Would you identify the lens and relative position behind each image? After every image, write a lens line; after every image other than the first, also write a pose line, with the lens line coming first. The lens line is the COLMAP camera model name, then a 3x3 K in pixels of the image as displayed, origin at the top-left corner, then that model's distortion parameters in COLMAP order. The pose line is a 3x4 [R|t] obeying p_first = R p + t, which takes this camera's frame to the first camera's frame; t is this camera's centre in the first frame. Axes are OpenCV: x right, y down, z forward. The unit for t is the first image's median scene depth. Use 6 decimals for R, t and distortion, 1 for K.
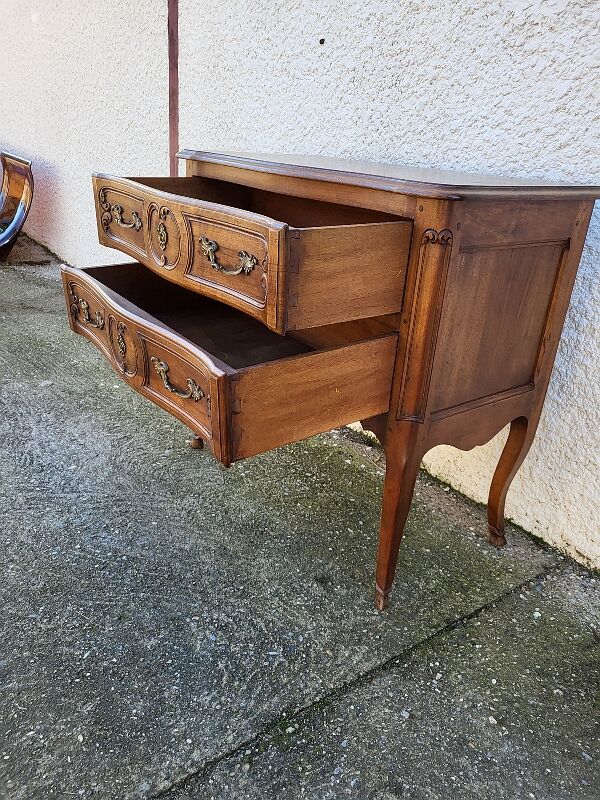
lens RADIAL K [[606.3, 0, 308.7], [0, 606.3, 414.5], [0, 0, 1]] dist [0.058147, -0.039784]
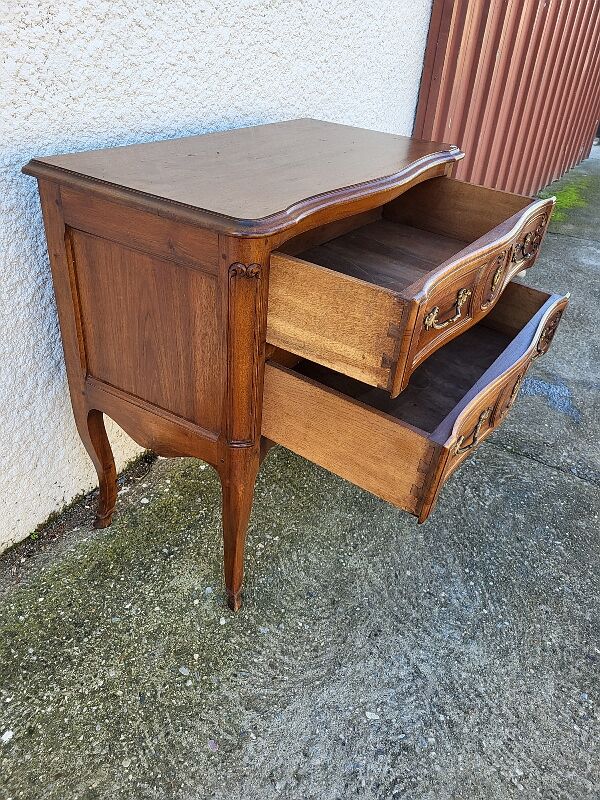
lens RADIAL K [[606.3, 0, 307.3], [0, 606.3, 398.3], [0, 0, 1]] dist [0.058147, -0.039784]
pose [[-0.351924, -0.583550, 0.731860, -0.805296], [0.287753, 0.676567, 0.677831, -0.762662], [-0.890700, 0.449141, -0.070182, 1.188746]]
